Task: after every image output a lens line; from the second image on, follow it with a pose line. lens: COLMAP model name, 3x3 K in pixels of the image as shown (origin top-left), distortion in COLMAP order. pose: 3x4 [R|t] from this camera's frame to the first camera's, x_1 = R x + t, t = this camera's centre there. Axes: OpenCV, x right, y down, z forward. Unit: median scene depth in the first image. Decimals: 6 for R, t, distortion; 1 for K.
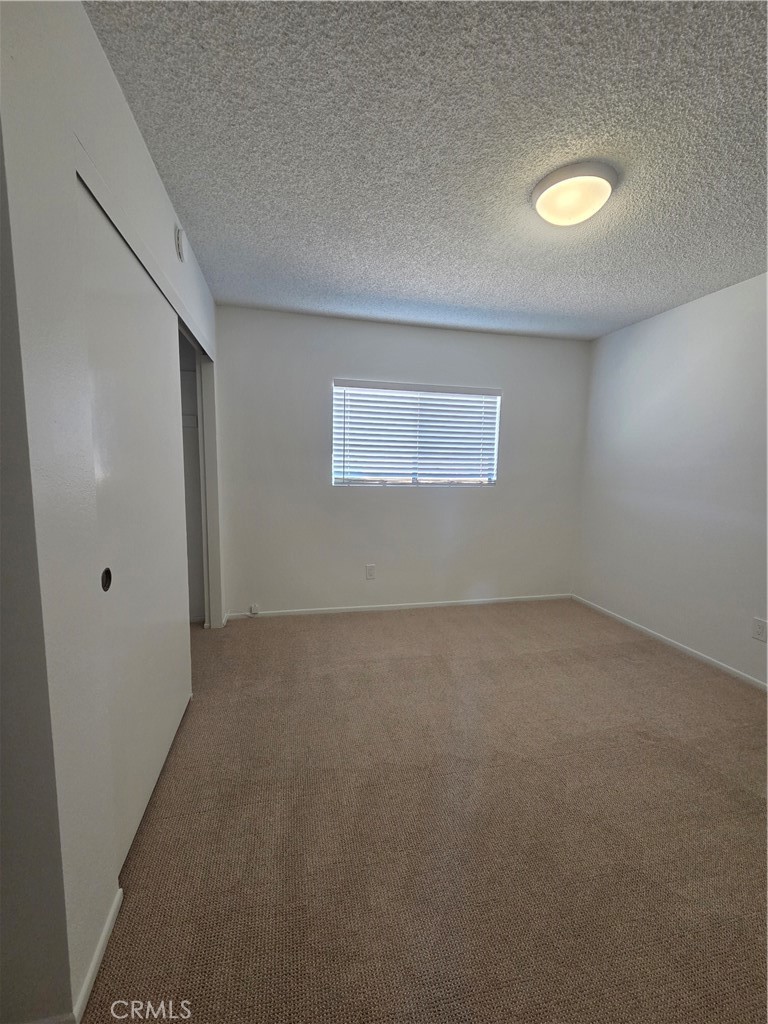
lens RADIAL K [[408.3, 0, 380.3], [0, 408.3, 512.8], [0, 0, 1]] dist [-0.000852, -0.000261]
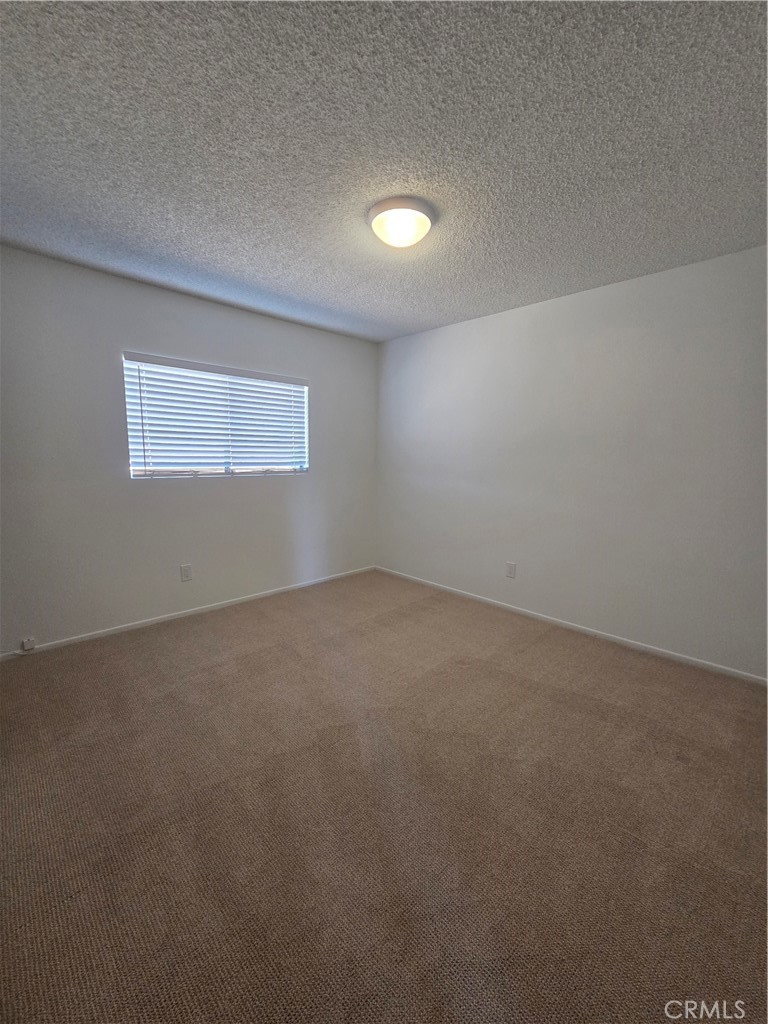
lens RADIAL K [[407.7, 0, 384.0], [0, 407.7, 512.0], [0, 0, 1]] dist [0.001613, 0.000160]
pose [[0.862485, -0.078310, 0.499987, -0.110001], [0.062928, 0.996883, 0.047584, -0.005989], [-0.502155, -0.009577, 0.864725, 0.004754]]
